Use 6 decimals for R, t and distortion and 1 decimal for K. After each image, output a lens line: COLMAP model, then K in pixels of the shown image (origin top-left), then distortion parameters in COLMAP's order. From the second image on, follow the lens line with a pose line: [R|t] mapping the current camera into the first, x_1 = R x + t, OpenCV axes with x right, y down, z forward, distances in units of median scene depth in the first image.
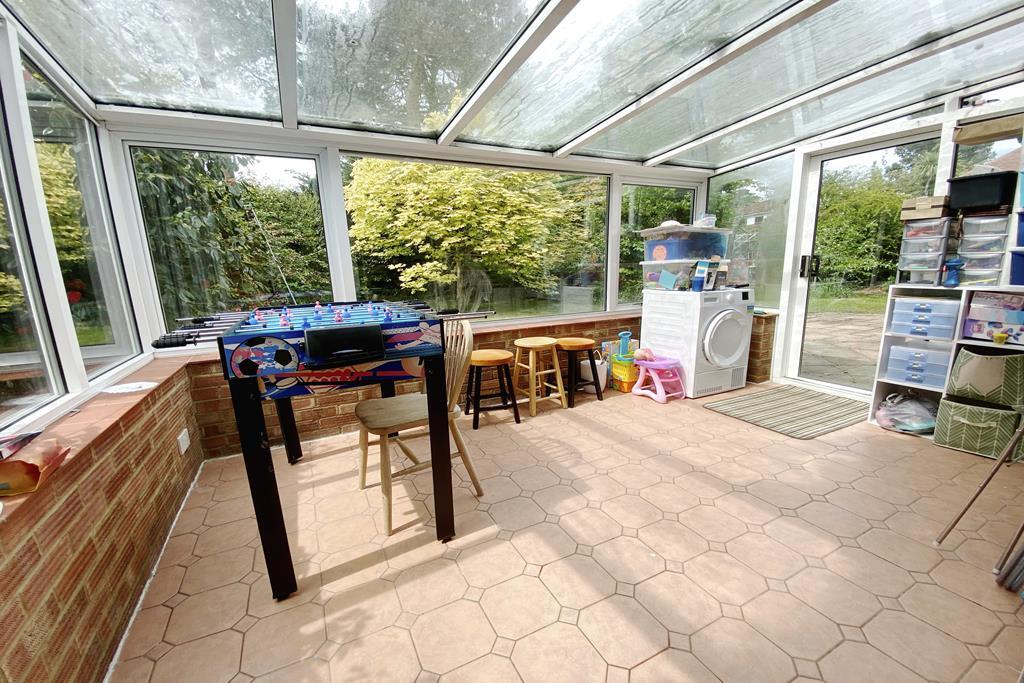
lens RADIAL K [[412.5, 0, 506.5], [0, 412.5, 345.4], [0, 0, 1]] dist [0.041394, -0.031767]
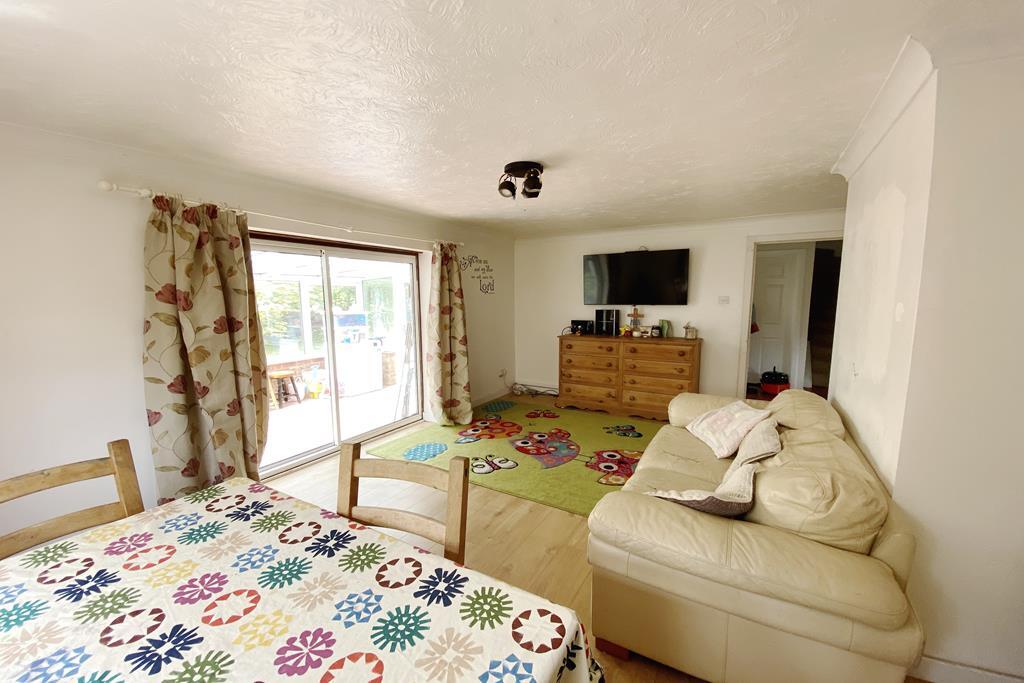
lens RADIAL K [[413.2, 0, 506.5], [0, 413.2, 338.8], [0, 0, 1]] dist [0.038179, -0.032055]
pose [[0.840329, -0.033581, 0.541035, 0.009047], [0.085239, 0.993849, -0.070706, 0.055550], [-0.535333, 0.105534, 0.838023, -1.080372]]
